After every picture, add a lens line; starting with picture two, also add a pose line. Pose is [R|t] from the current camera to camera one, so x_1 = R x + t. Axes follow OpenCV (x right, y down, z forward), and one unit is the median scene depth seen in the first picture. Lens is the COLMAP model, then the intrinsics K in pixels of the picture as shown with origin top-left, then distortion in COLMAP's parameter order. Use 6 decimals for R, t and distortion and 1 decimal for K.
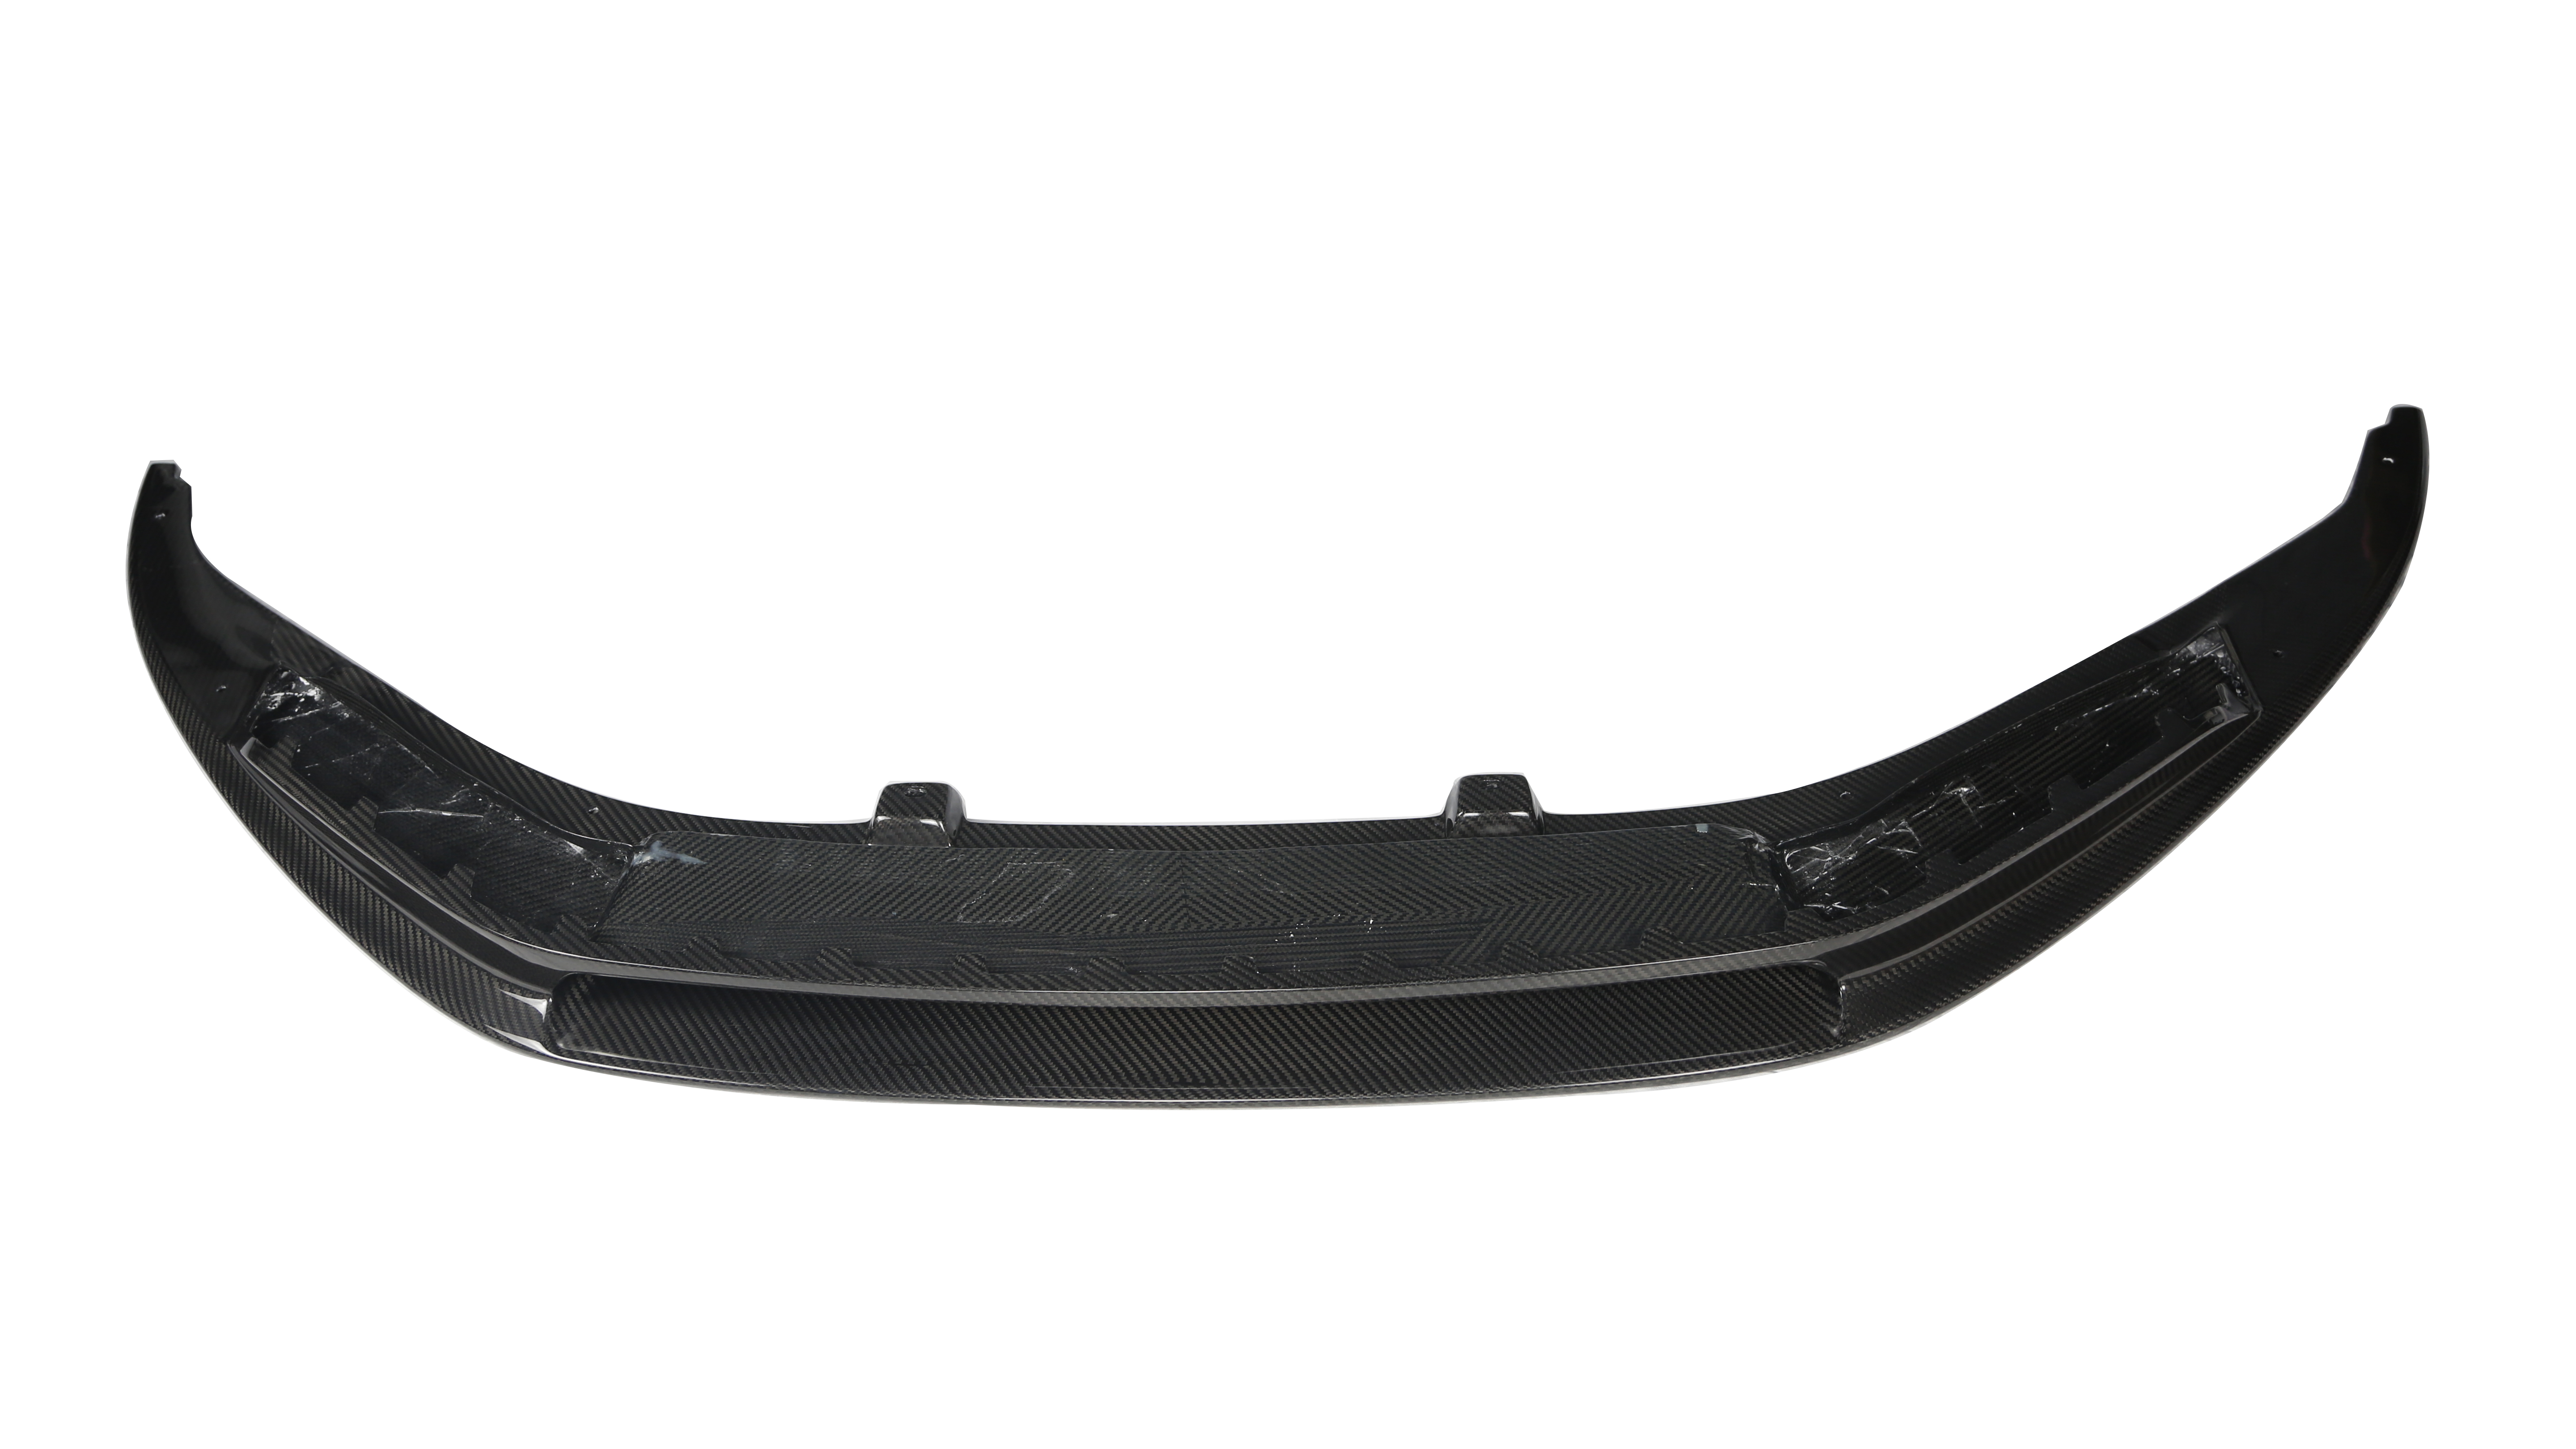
lens RADIAL K [[2489.2, 0, 1288.0], [0, 2489.2, 724.5], [0, 0, 1]] dist [-0.023762, -0.006400]
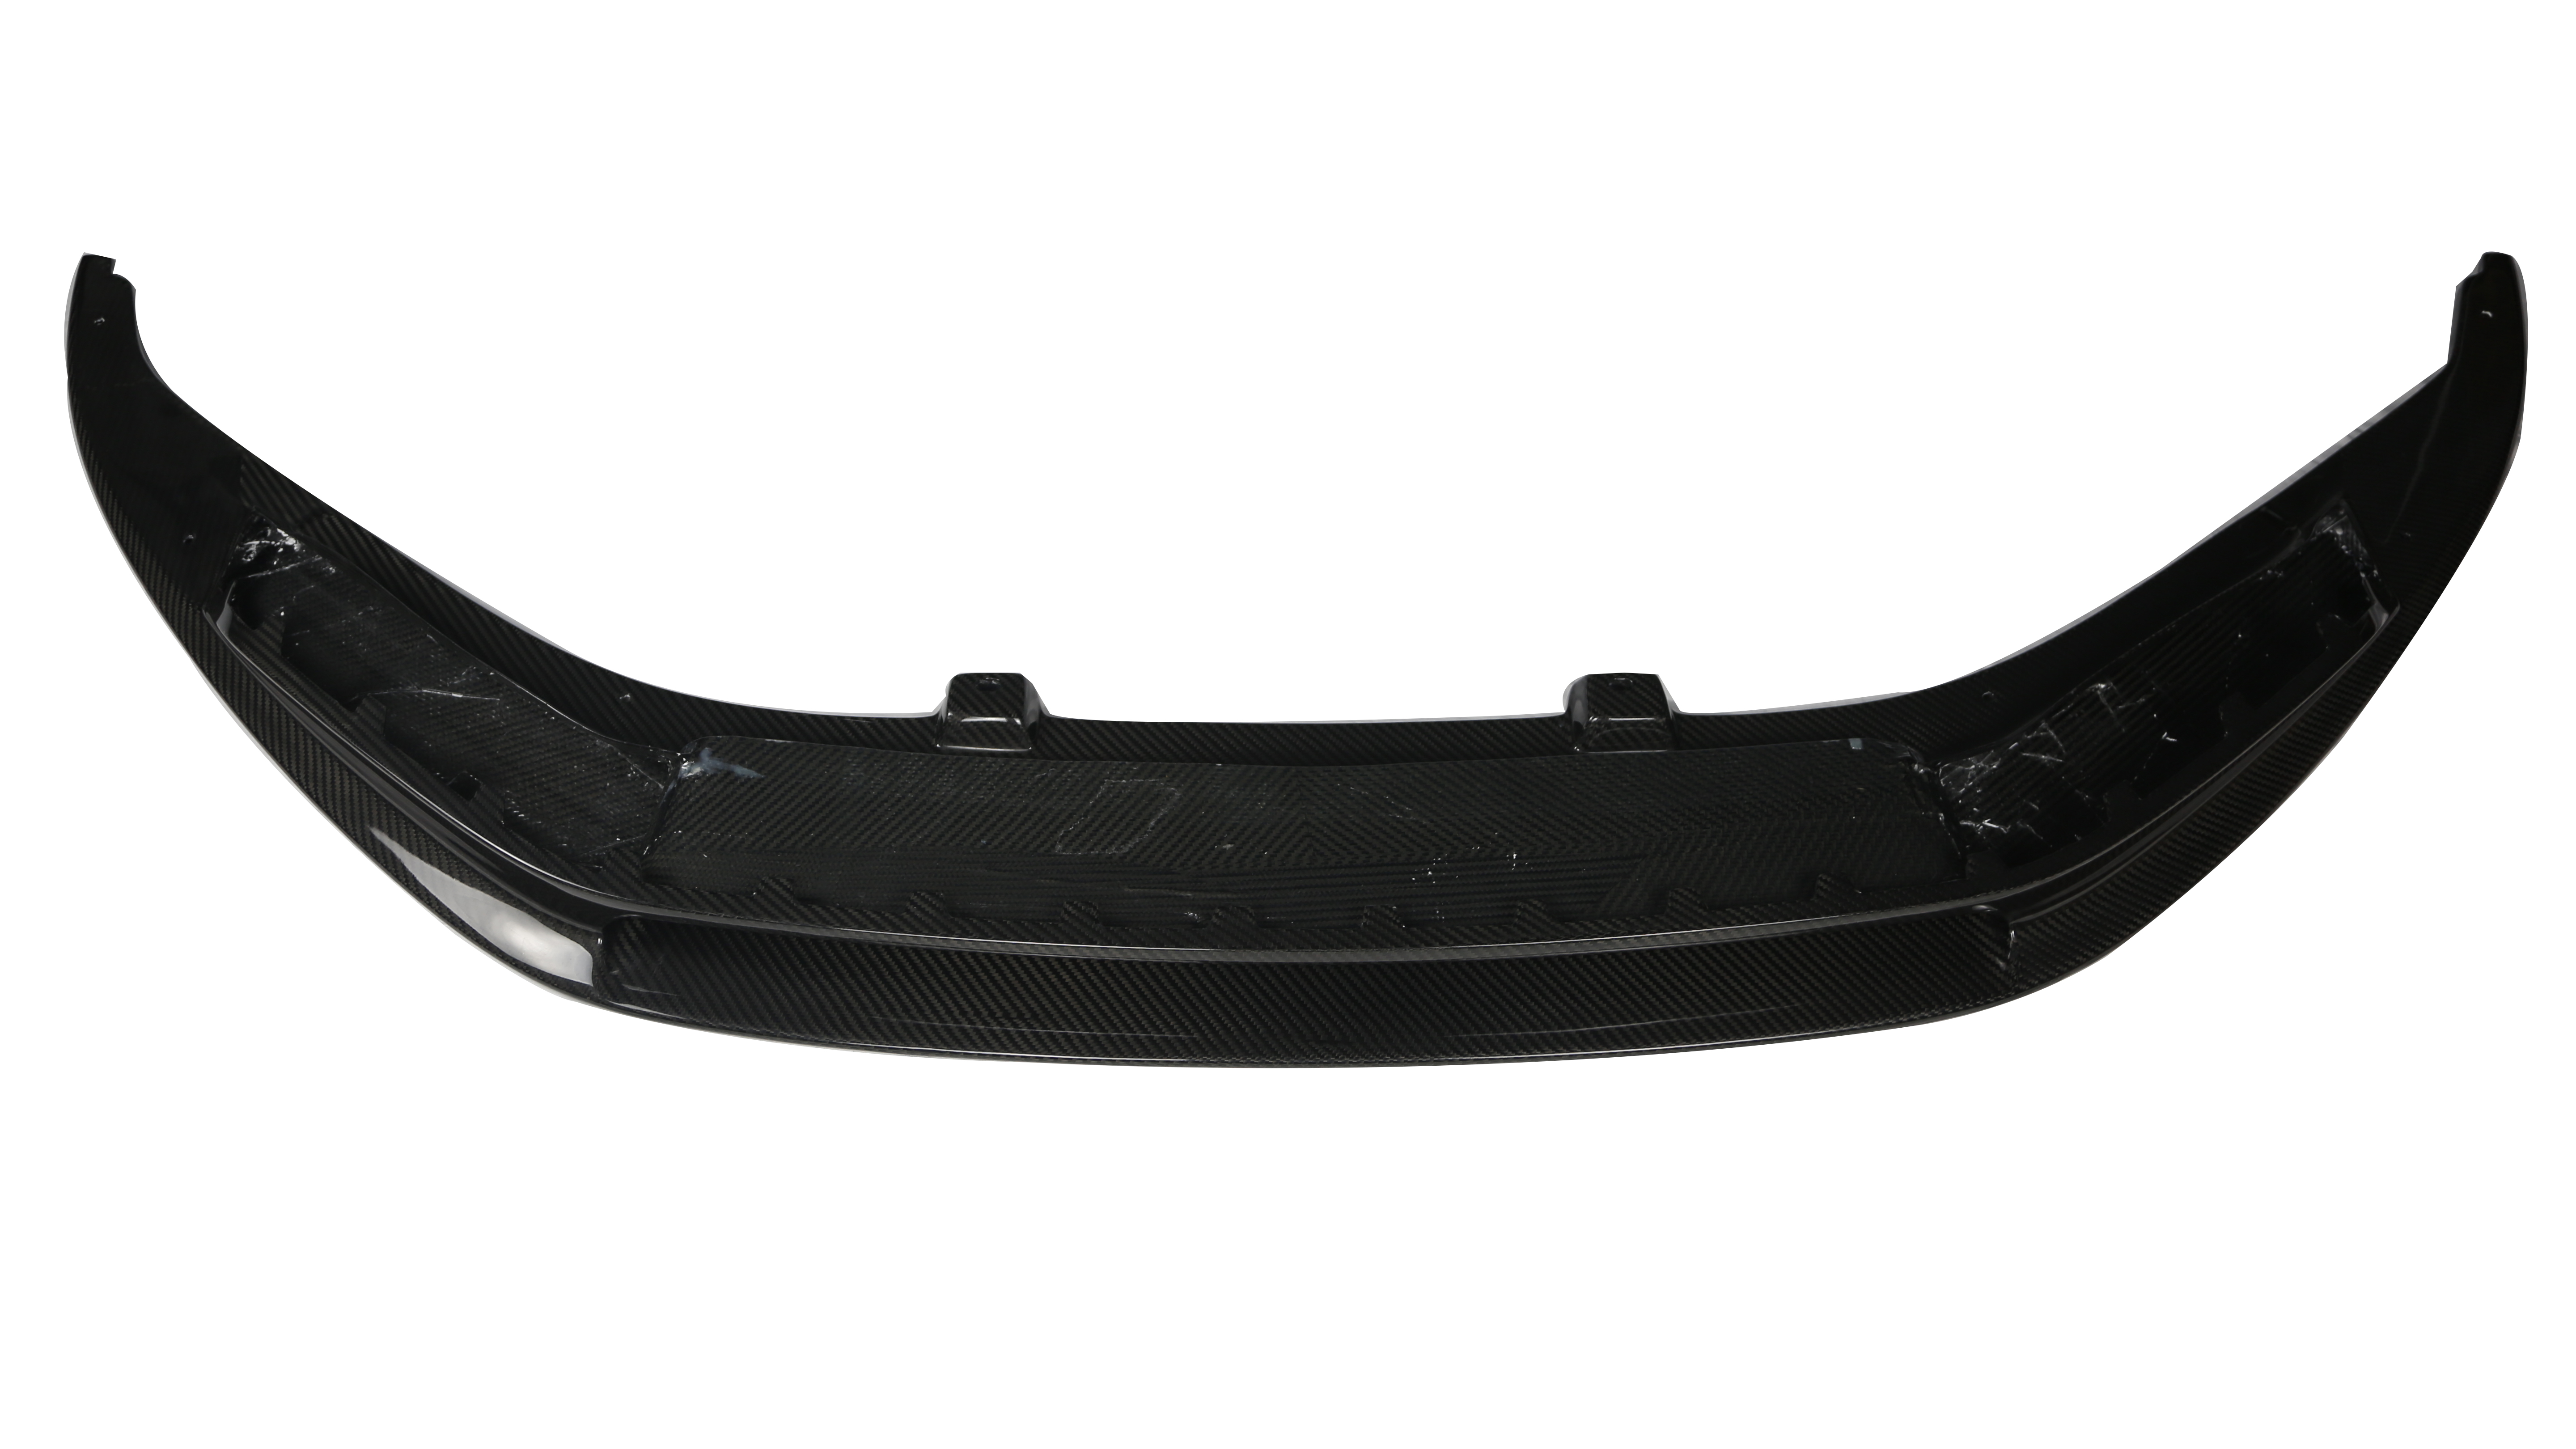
lens RADIAL K [[2110.8, 0, 1288.0], [0, 2110.8, 724.5], [0, 0, 1]] dist [-0.068842, 0.019054]
pose [[0.995878, -0.004615, 0.090586, -0.114667], [-0.012895, 0.981358, 0.191755, -0.111429], [-0.089782, -0.192132, 0.977253, 0.244290]]
